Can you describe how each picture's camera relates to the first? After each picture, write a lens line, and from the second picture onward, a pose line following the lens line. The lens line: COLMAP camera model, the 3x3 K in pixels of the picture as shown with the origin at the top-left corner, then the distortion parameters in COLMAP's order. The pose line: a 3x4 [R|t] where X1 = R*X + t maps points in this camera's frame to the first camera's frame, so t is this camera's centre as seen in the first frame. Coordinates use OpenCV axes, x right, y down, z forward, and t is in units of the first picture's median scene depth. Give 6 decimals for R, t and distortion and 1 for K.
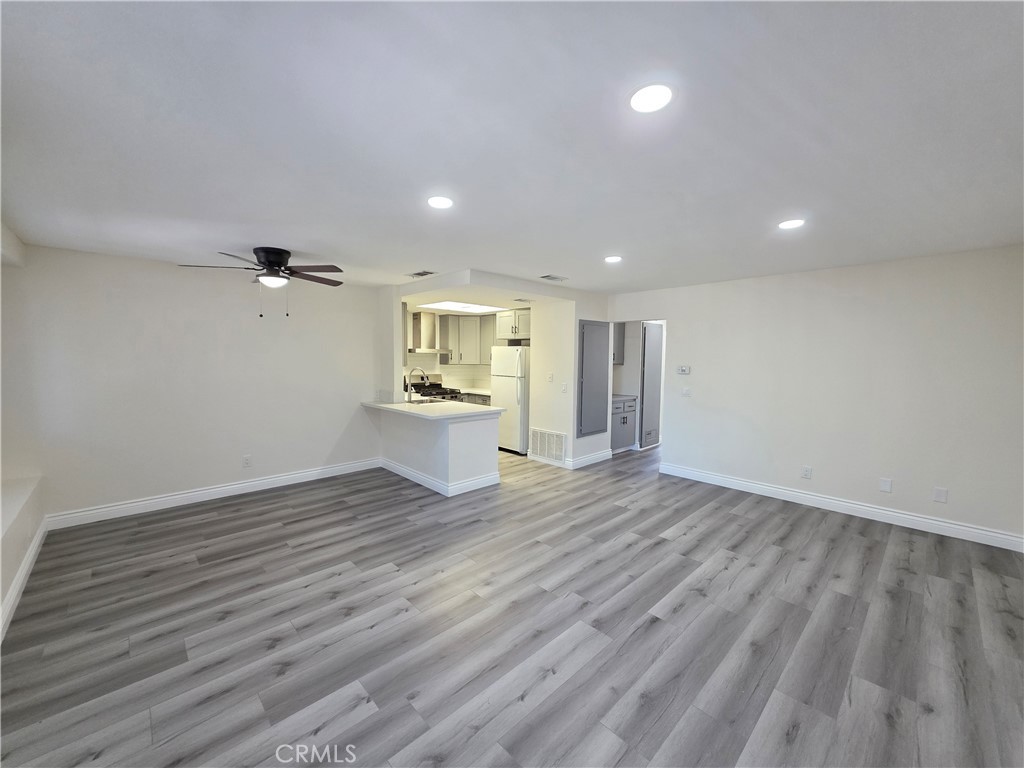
lens RADIAL K [[407.7, 0, 510.2], [0, 407.7, 381.4], [0, 0, 1]] dist [0.005722, 0.000023]
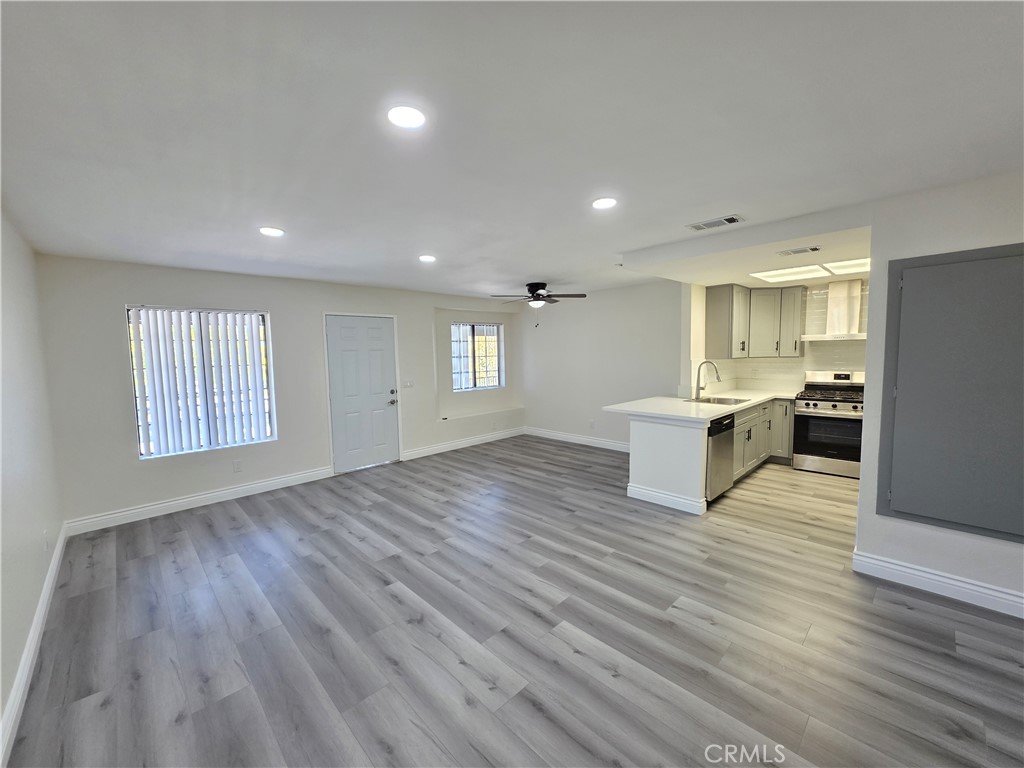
lens RADIAL K [[407.7, 0, 510.2], [0, 407.7, 381.4], [0, 0, 1]] dist [0.005722, 0.000023]
pose [[0.008286, 0.064557, -0.997880, 0.922292], [-0.040487, 0.997117, 0.064171, -0.041151], [0.999146, 0.039869, 0.010875, 0.827185]]
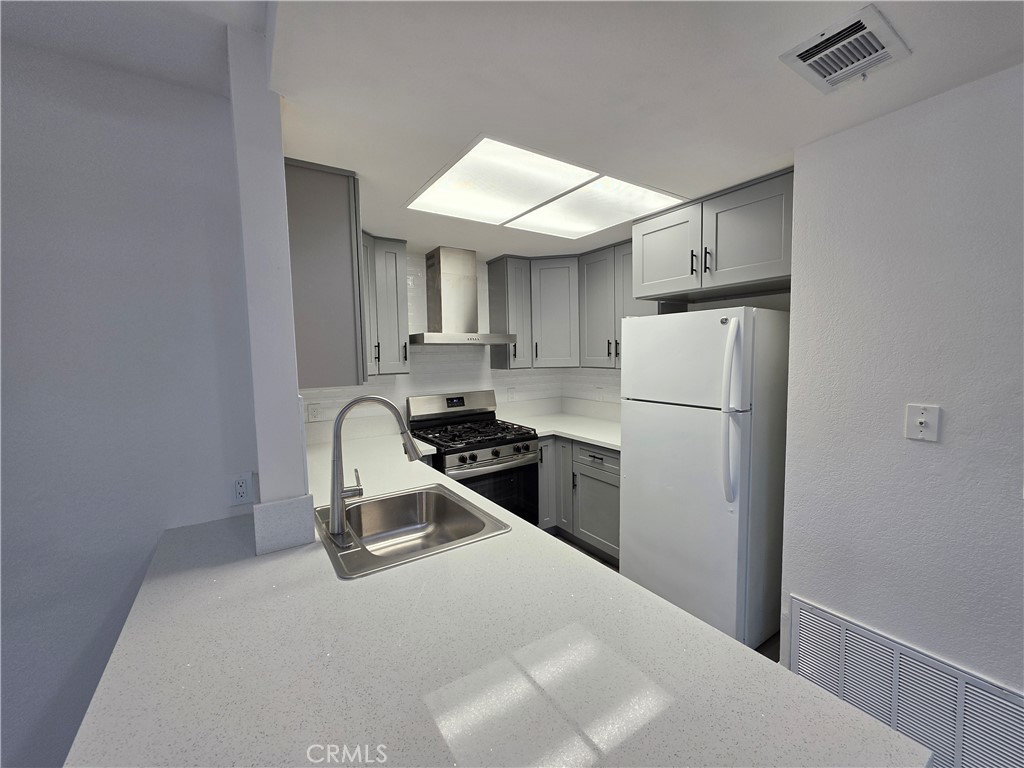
lens RADIAL K [[415.3, 0, 506.2], [0, 415.3, 384.2], [0, 0, 1]] dist [0.000152, 0.000128]
pose [[0.981840, -0.013475, -0.189231, -0.136328], [0.016587, 0.999752, 0.014870, -0.061536], [0.188984, -0.017739, 0.981820, 1.097430]]
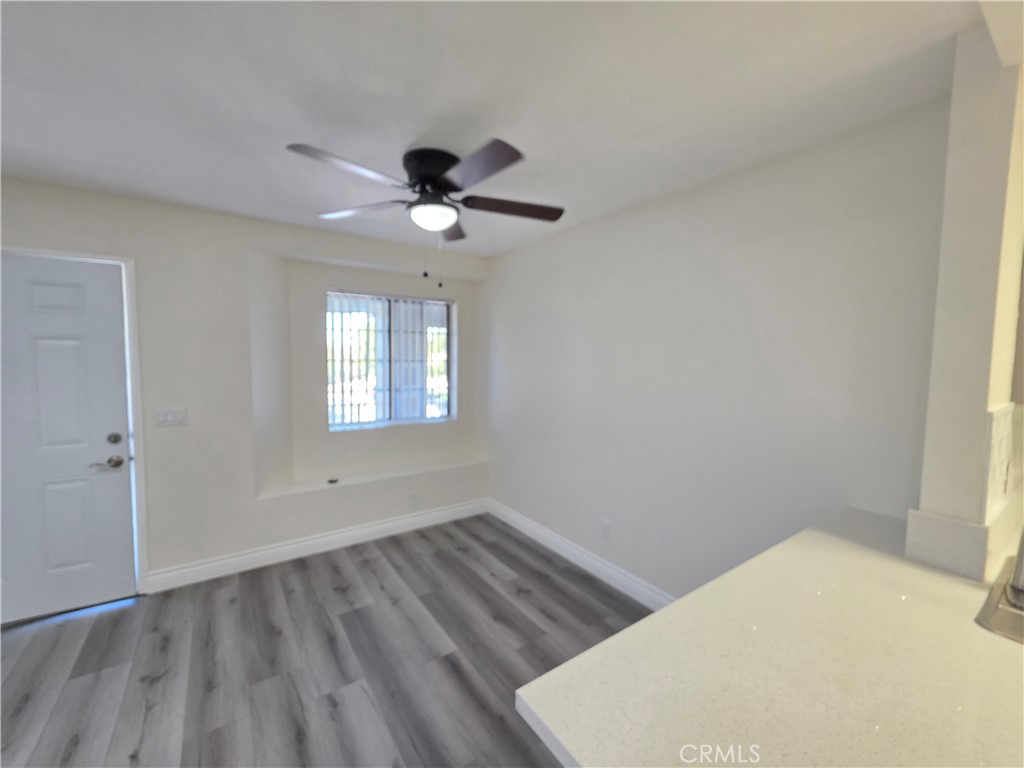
lens RADIAL K [[415.3, 0, 506.2], [0, 415.3, 384.2], [0, 0, 1]] dist [0.000152, 0.000128]
pose [[-0.158270, 0.056559, -0.985775, -0.030875], [-0.068365, 0.995335, 0.068083, -0.060824], [0.985026, 0.078168, -0.153665, 1.113793]]
